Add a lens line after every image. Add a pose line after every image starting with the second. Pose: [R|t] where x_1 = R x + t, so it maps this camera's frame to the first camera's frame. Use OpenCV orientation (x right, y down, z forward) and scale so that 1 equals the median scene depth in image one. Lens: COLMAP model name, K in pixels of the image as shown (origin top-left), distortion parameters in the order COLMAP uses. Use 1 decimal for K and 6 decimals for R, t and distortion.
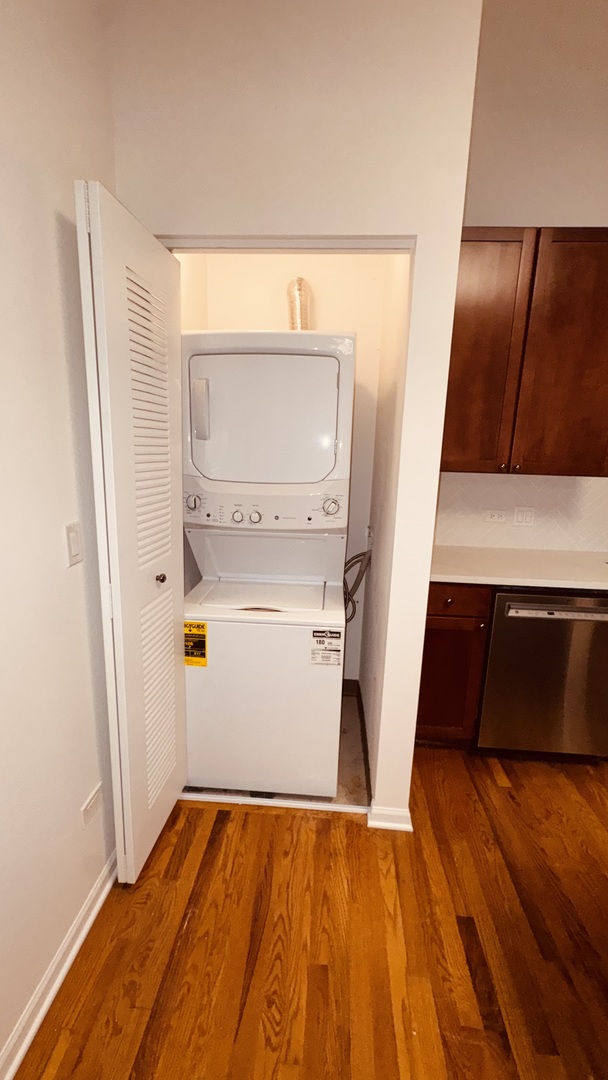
lens RADIAL K [[436.2, 0, 304.0], [0, 436.2, 540.0], [0, 0, 1]] dist [-0.001380, 0.000129]
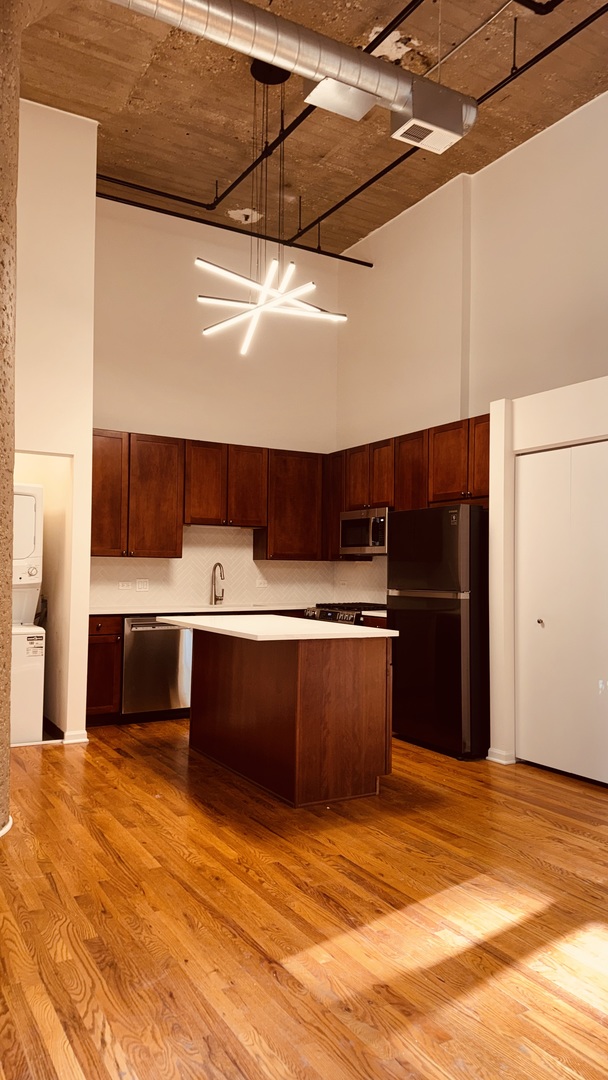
lens RADIAL K [[787.8, 0, 304.0], [0, 787.8, 540.0], [0, 0, 1]] dist [0.171402, -0.000522]
pose [[0.829925, 0.004866, 0.557854, -0.799063], [0.127851, 0.971689, -0.198682, 0.558784], [-0.543028, 0.236213, 0.805807, -2.174622]]
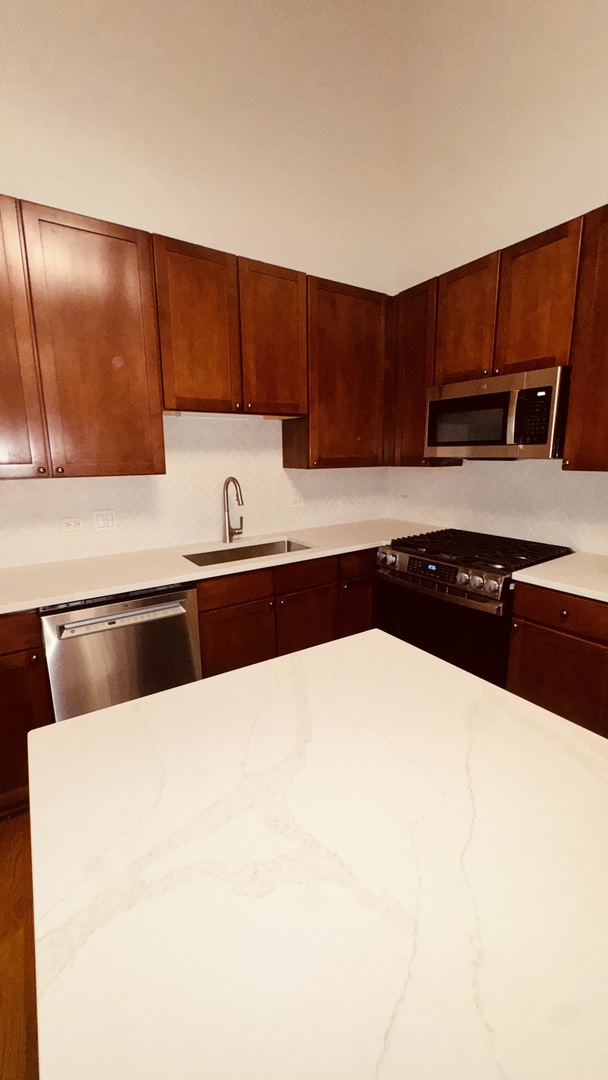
lens RADIAL K [[436.2, 0, 304.0], [0, 436.2, 540.0], [0, 0, 1]] dist [-0.001380, 0.000129]
pose [[0.794609, -0.155096, 0.586977, 0.368166], [0.159282, 0.986209, 0.044959, 0.015897], [-0.585855, 0.057770, 0.808354, -0.009363]]
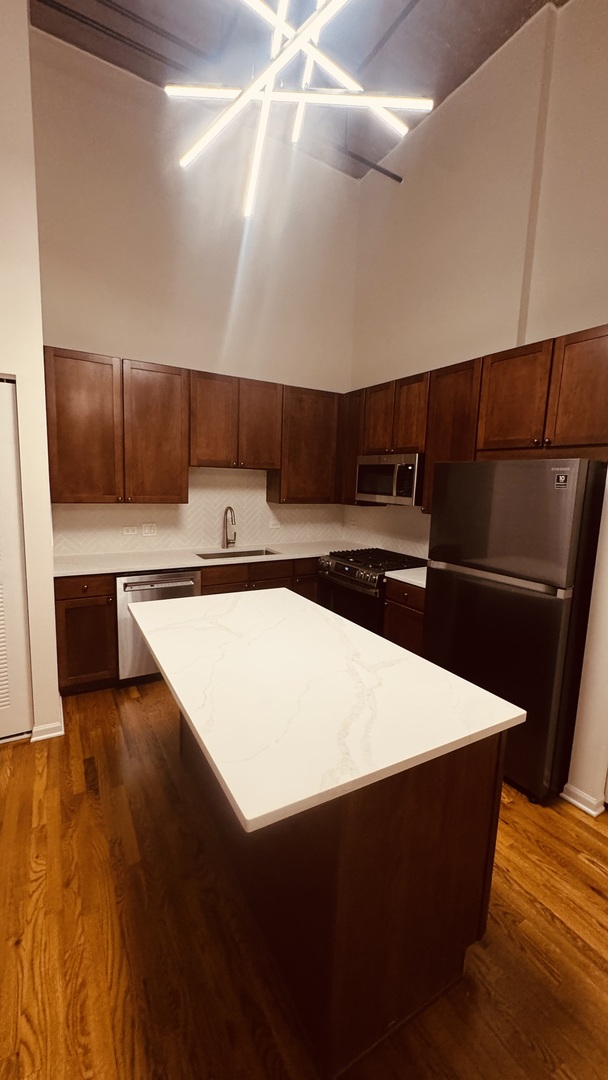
lens RADIAL K [[436.2, 0, 304.0], [0, 436.2, 540.0], [0, 0, 1]] dist [-0.001380, 0.000129]
pose [[0.827926, -0.077243, 0.555492, 0.129944], [0.105919, 0.994181, -0.019621, 0.087262], [-0.550745, 0.075082, 0.831290, -0.721701]]
